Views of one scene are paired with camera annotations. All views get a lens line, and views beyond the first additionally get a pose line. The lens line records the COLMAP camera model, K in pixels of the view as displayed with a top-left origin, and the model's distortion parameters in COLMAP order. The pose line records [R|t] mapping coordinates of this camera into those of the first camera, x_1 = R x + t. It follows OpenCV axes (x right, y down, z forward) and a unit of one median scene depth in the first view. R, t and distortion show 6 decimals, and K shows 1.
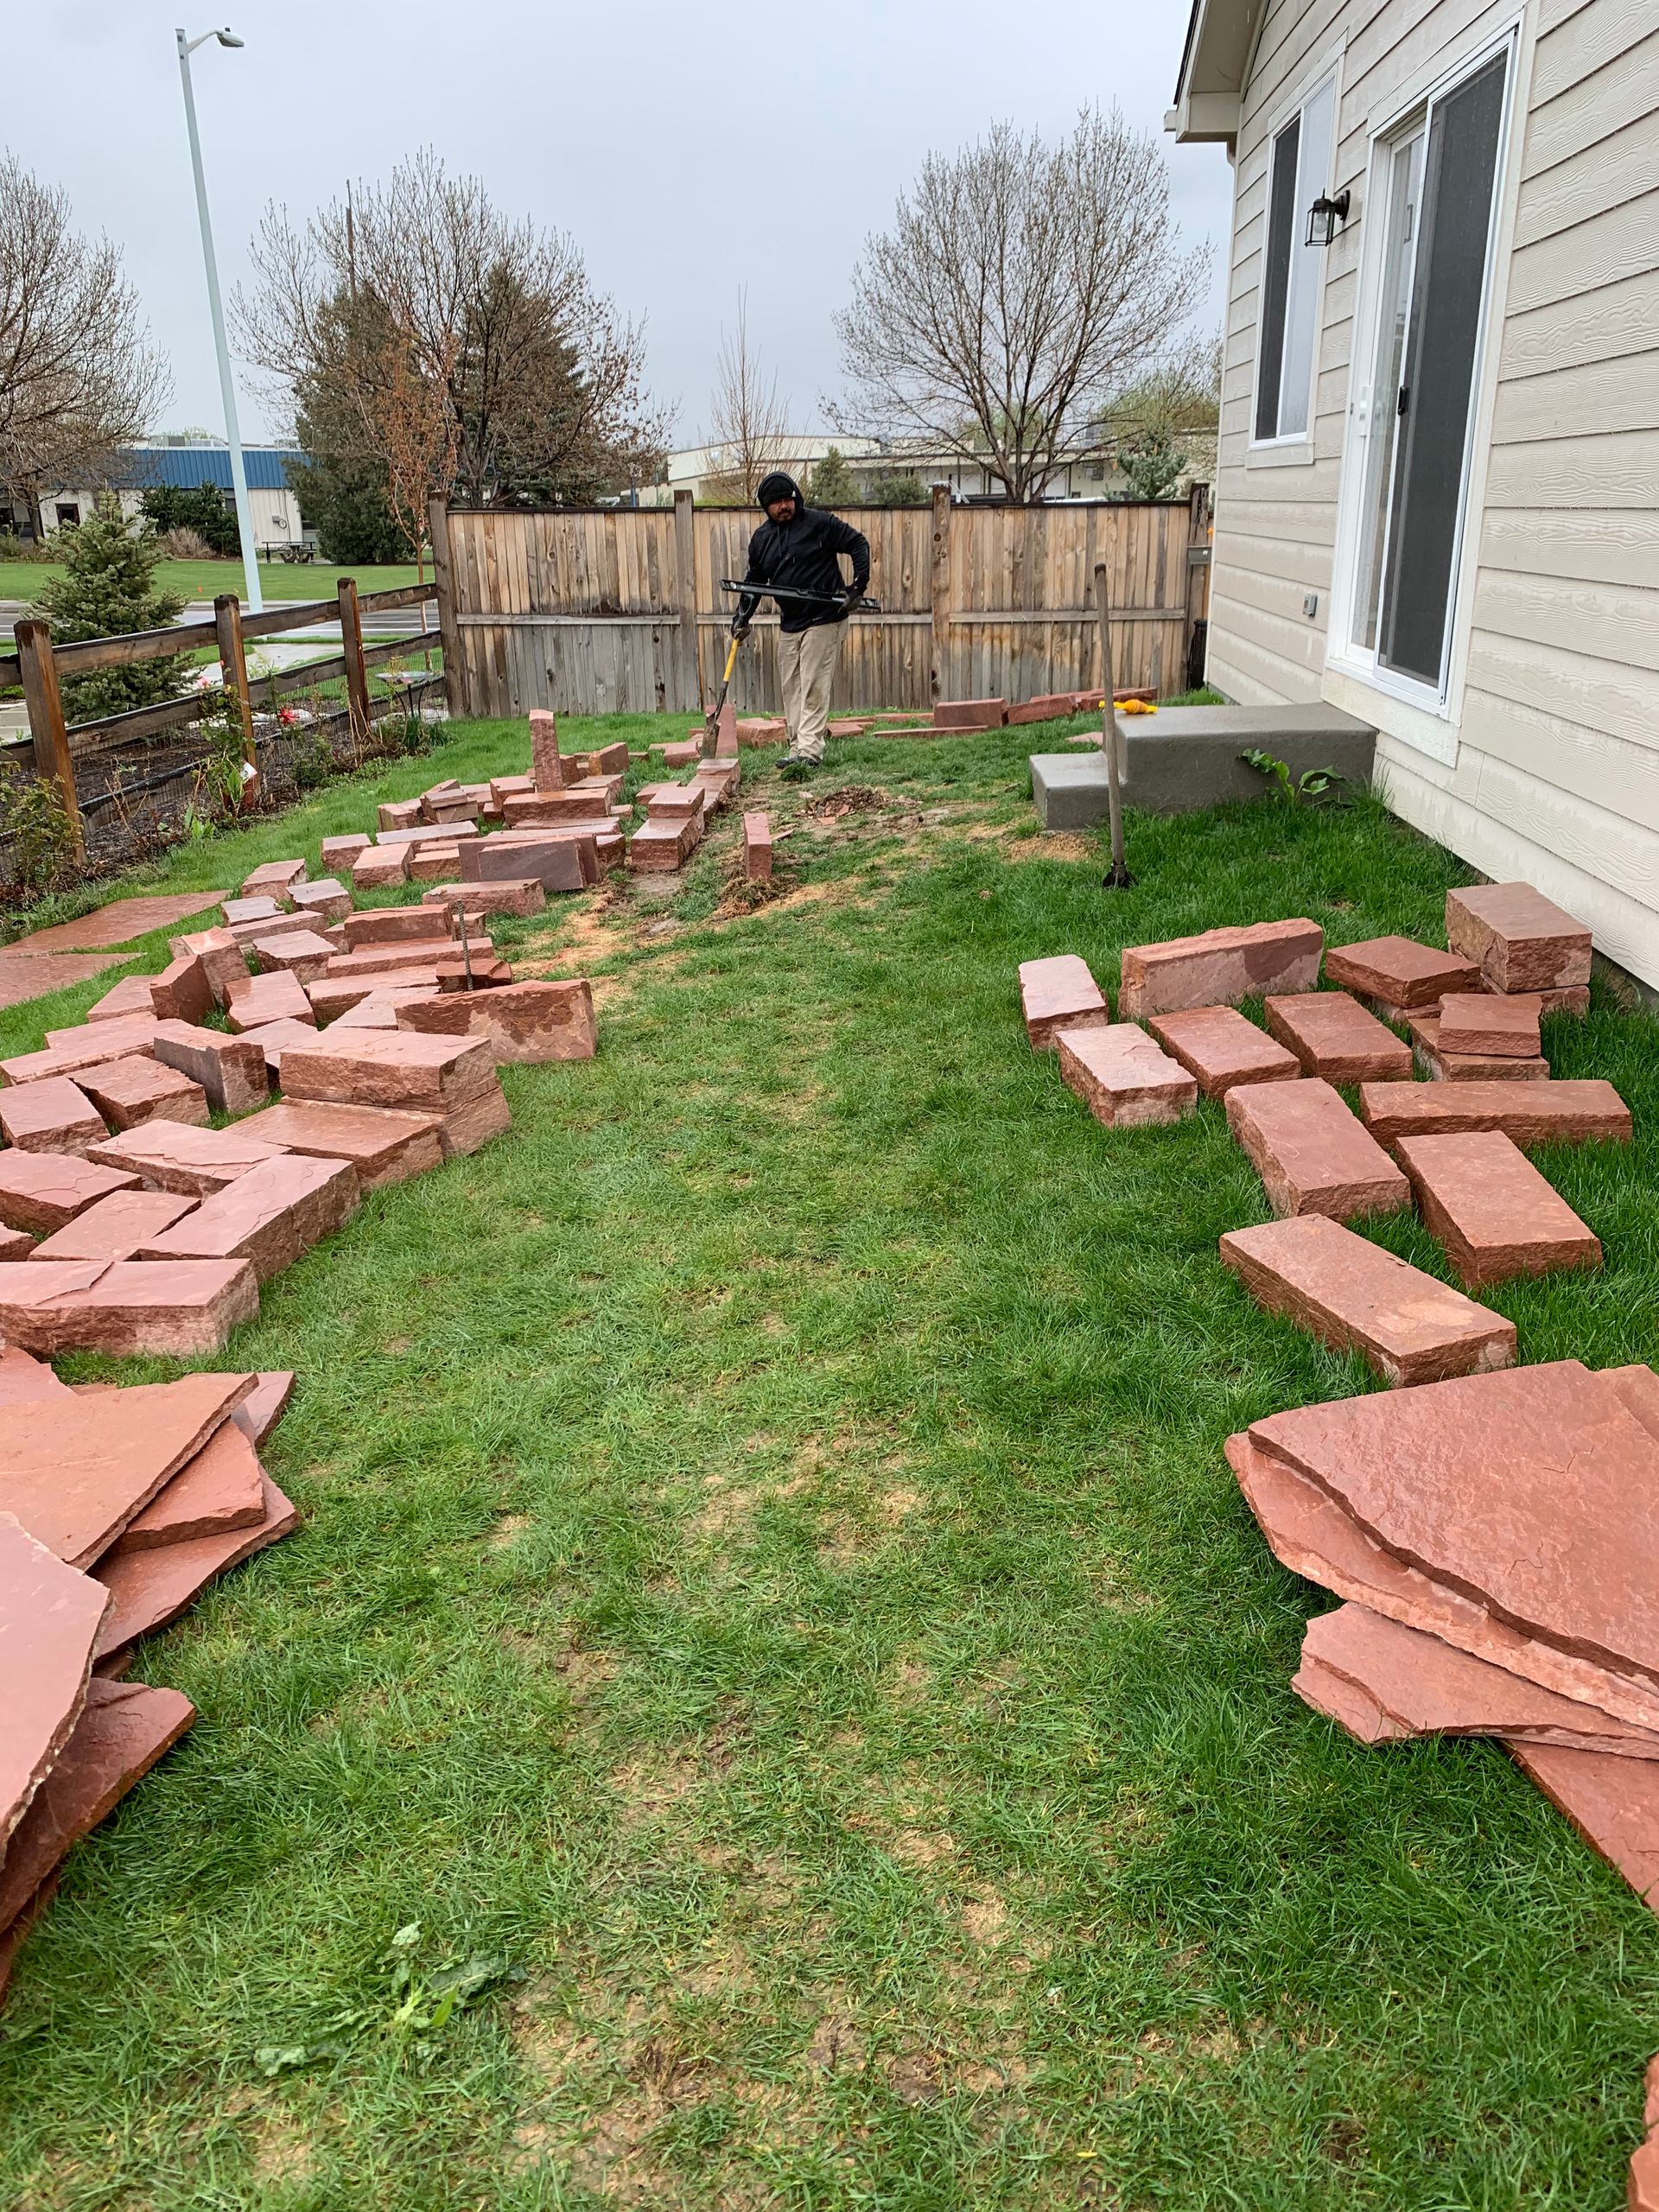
lens RADIAL K [[1684.7, 0, 843.1], [0, 1684.7, 1105.5], [0, 0, 1]] dist [0.030929, -0.067629]
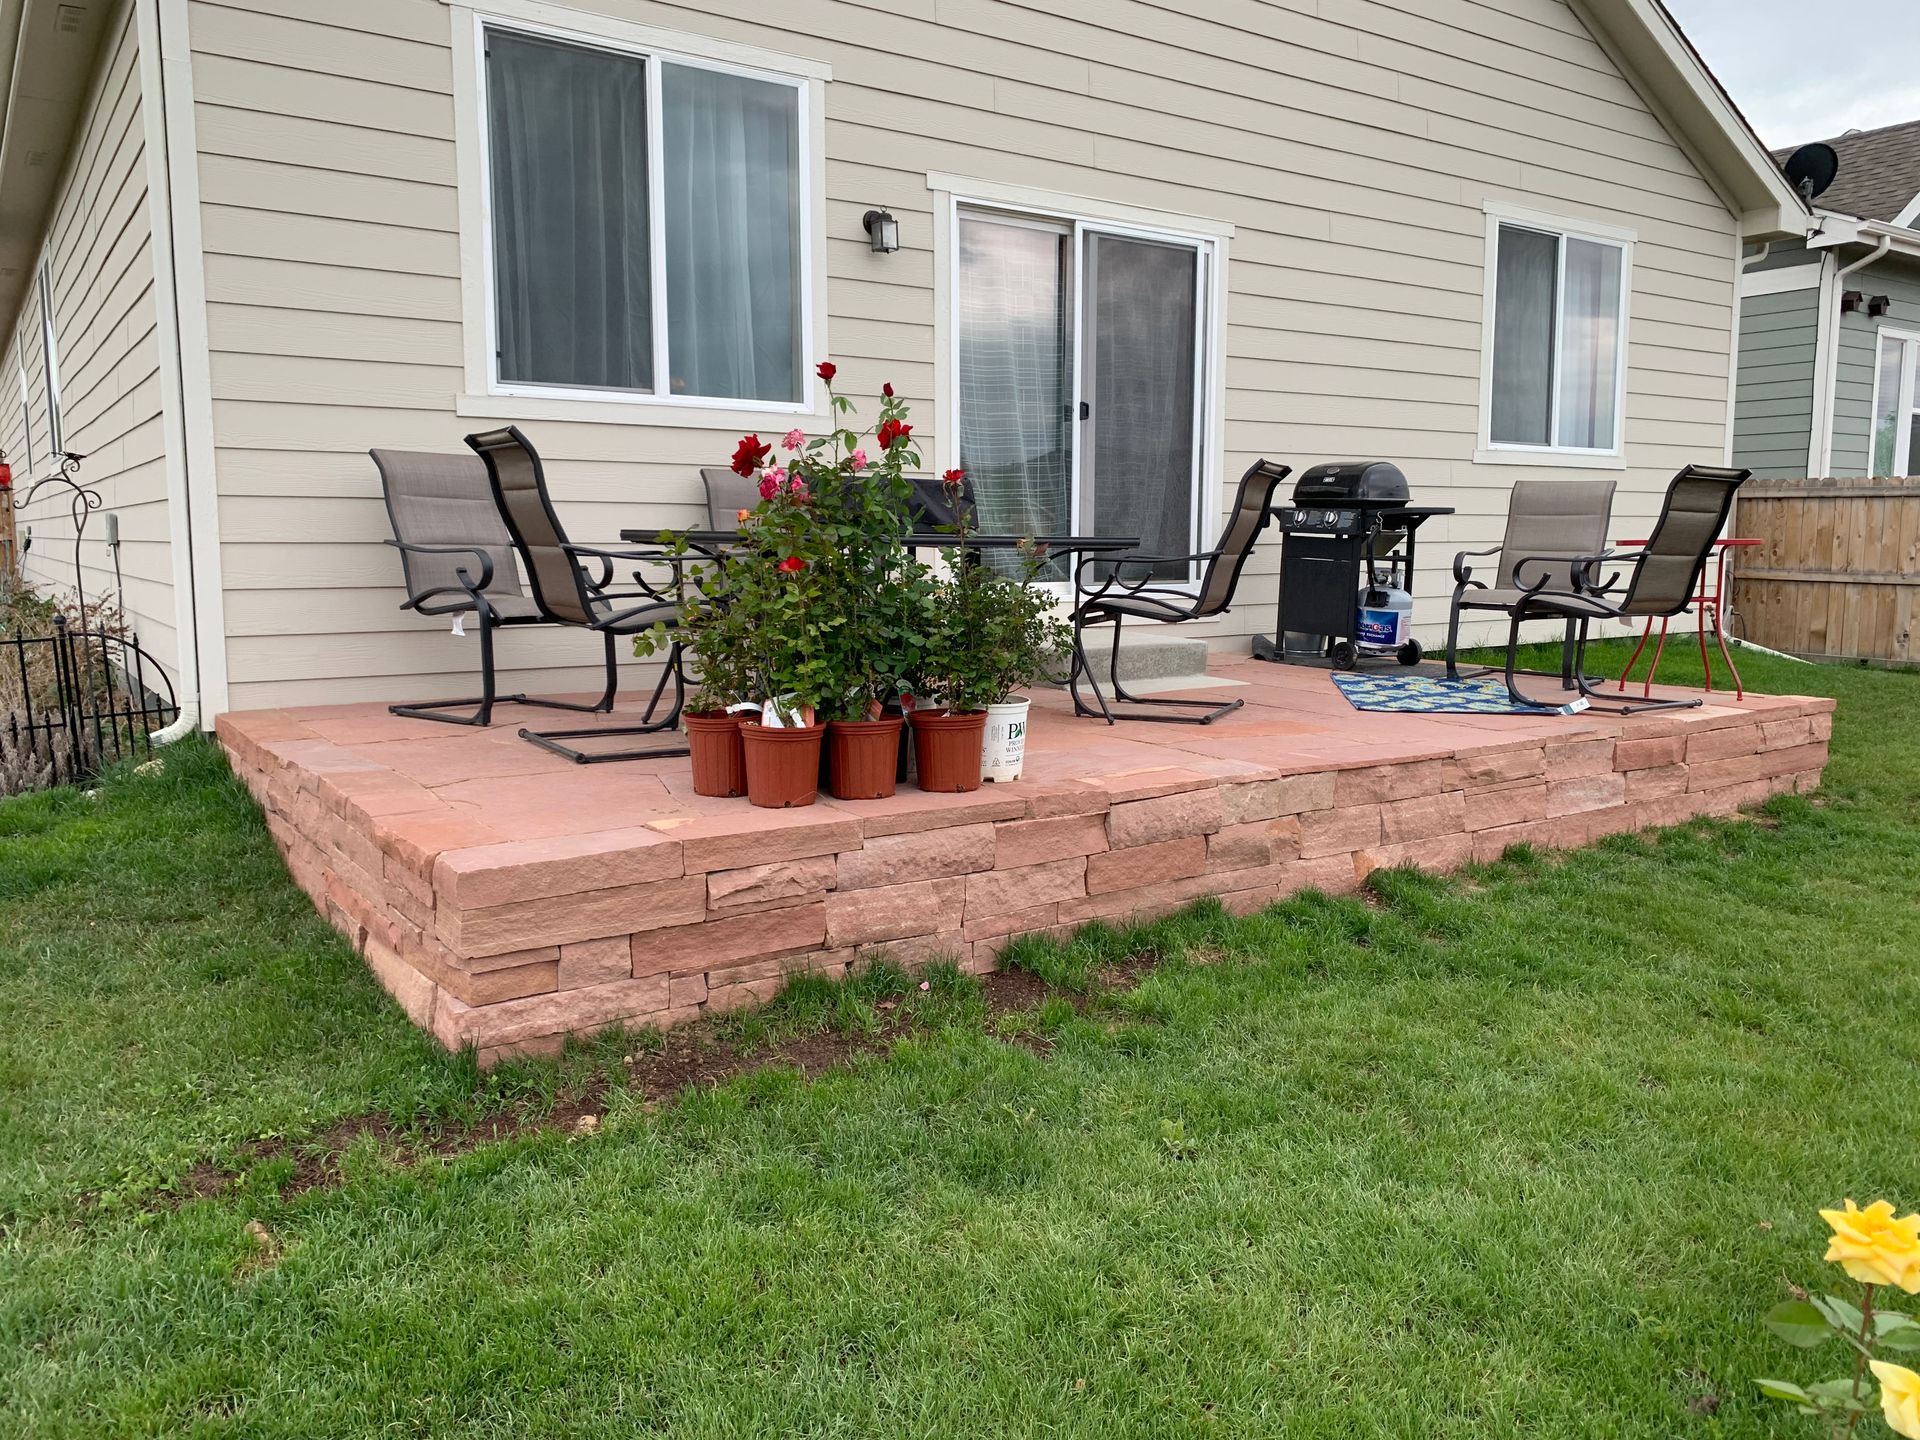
lens RADIAL K [[1466.5, 0, 962.3], [0, 1466.5, 705.8], [0, 0, 1]] dist [0.023355, -0.028612]
pose [[-0.607536, -0.077677, 0.790485, -0.260482], [0.273850, 0.913703, 0.300255, -0.243153], [-0.745591, 0.398891, -0.533835, 0.762312]]
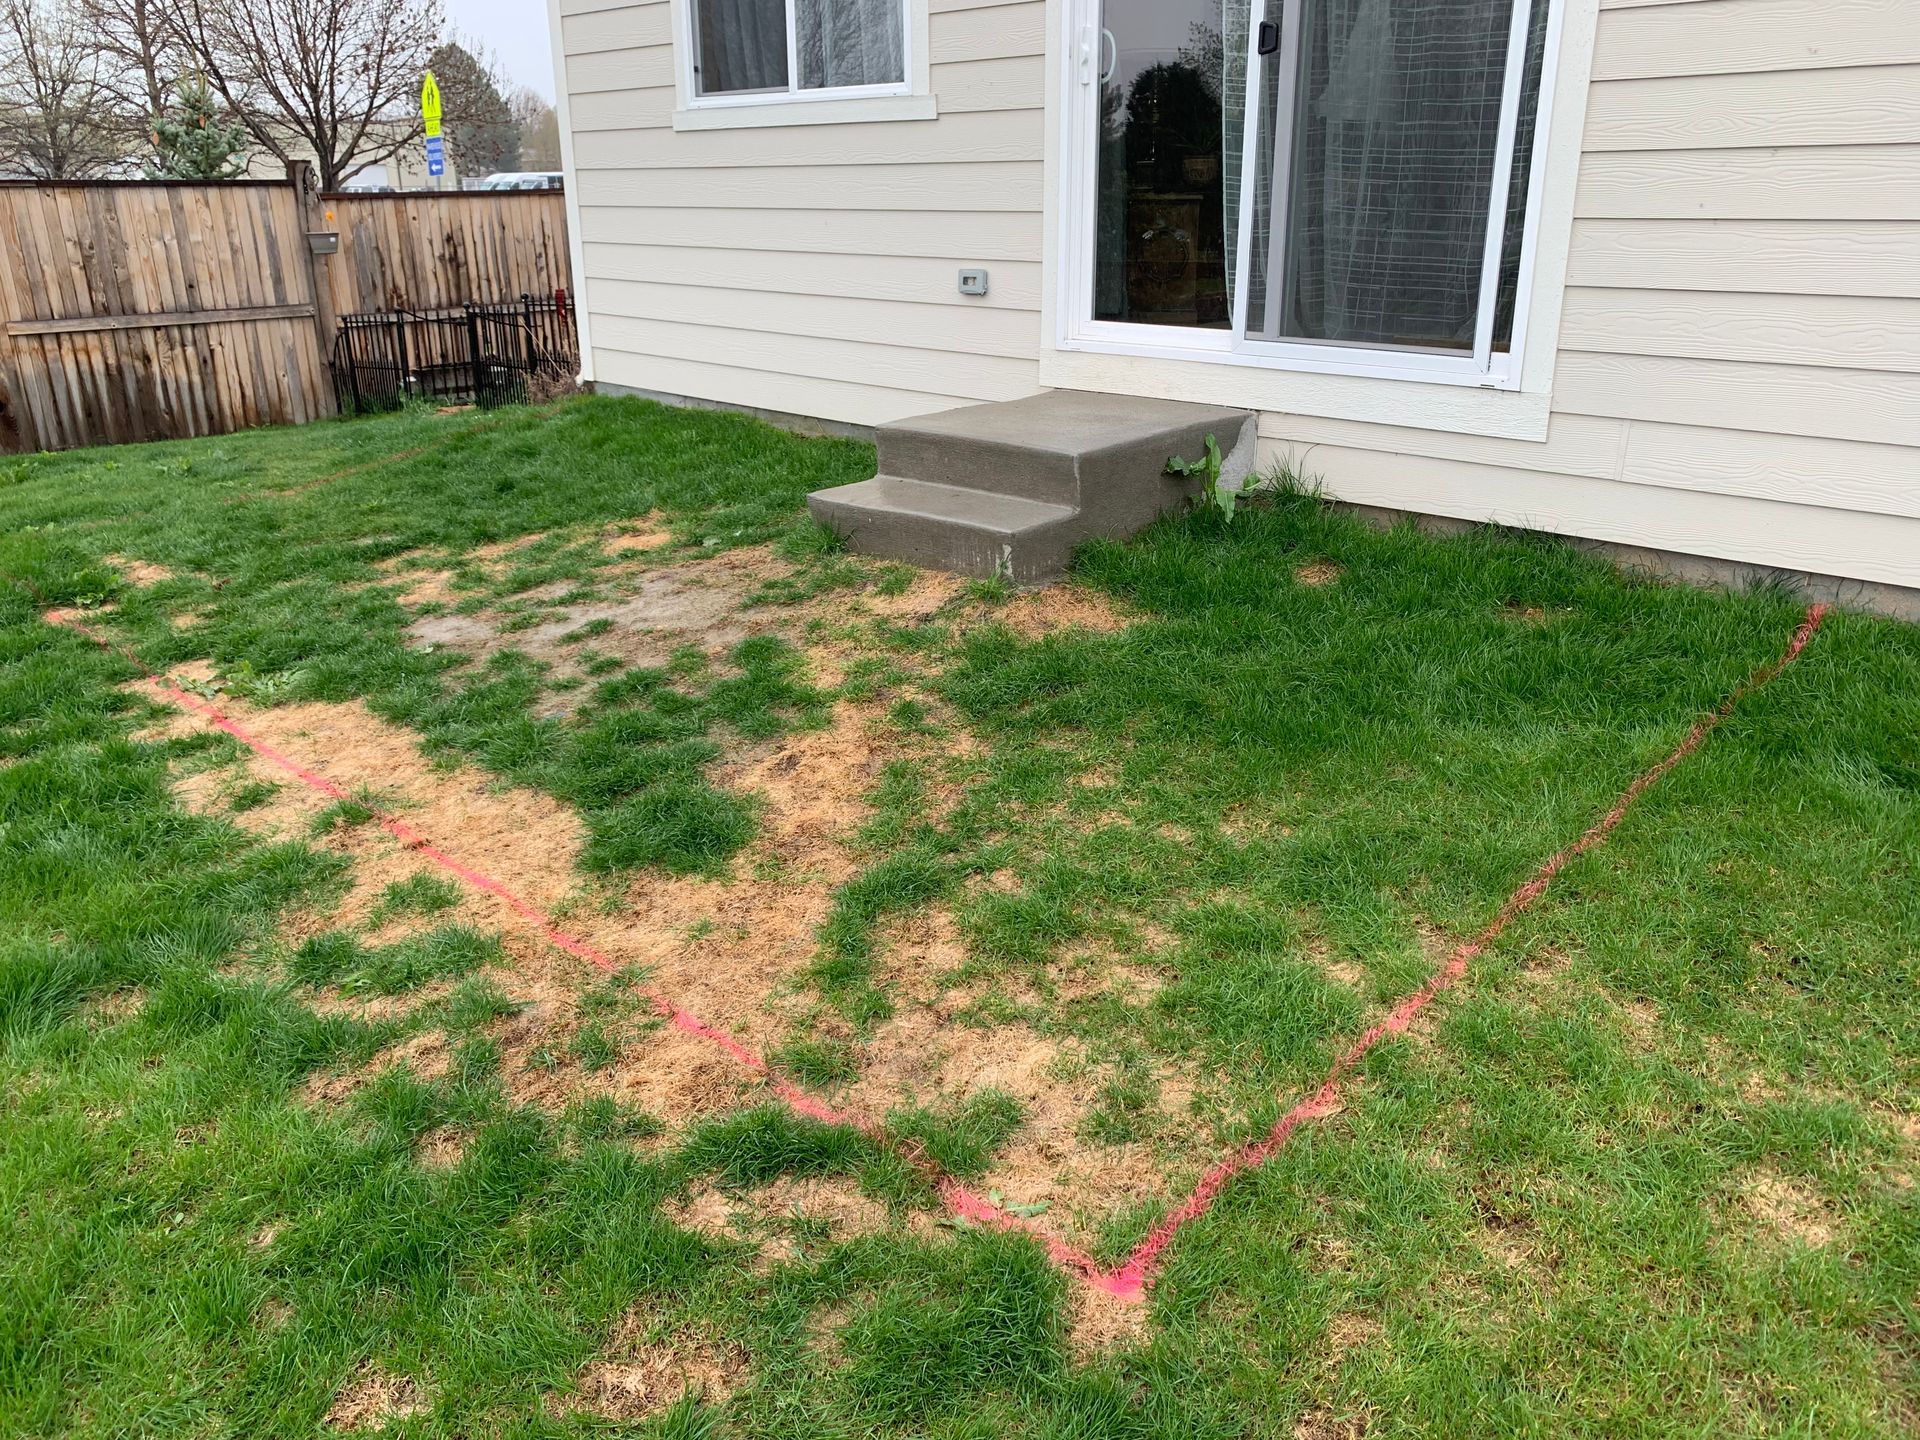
lens RADIAL K [[1466.5, 0, 962.3], [0, 1466.5, 705.8], [0, 0, 1]] dist [0.023355, -0.028612]
pose [[0.662708, -0.246187, 0.707255, -0.164057], [0.253910, 0.962345, 0.097064, -0.081287], [-0.704519, 0.115254, 0.700264, 0.252804]]
